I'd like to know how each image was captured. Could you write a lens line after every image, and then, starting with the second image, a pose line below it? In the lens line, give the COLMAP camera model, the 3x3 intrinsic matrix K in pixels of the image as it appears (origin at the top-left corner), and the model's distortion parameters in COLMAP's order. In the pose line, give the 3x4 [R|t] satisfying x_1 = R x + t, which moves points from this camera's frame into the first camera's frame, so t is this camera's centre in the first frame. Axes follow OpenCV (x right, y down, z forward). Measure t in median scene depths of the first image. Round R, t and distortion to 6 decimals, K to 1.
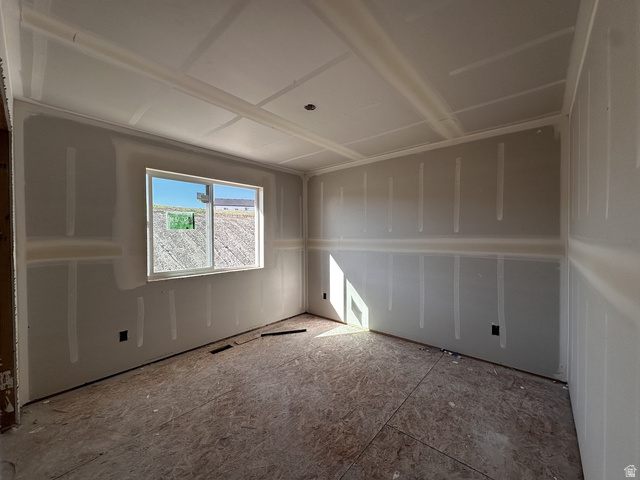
lens RADIAL K [[257.6, 0, 320.0], [0, 257.6, 240.0], [0, 0, 1]] dist [-0.002222, -0.000147]
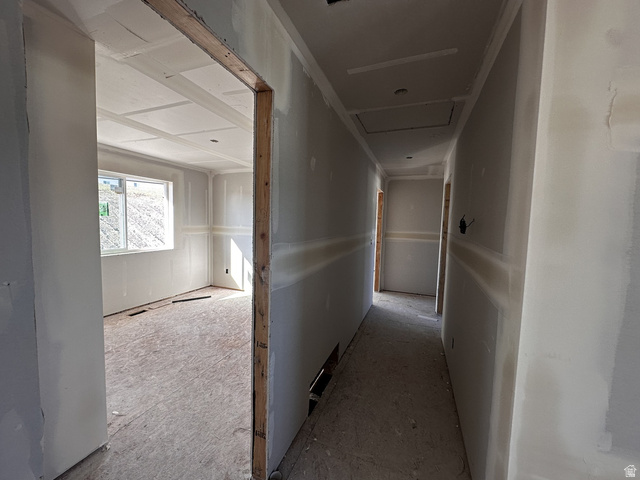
lens RADIAL K [[257.6, 0, 320.0], [0, 257.6, 240.0], [0, 0, 1]] dist [-0.002222, -0.000147]
pose [[0.941064, 0.006793, 0.338161, 0.023619], [-0.027026, 0.998112, 0.055160, -0.022109], [-0.337147, -0.061048, 0.939470, -0.409995]]
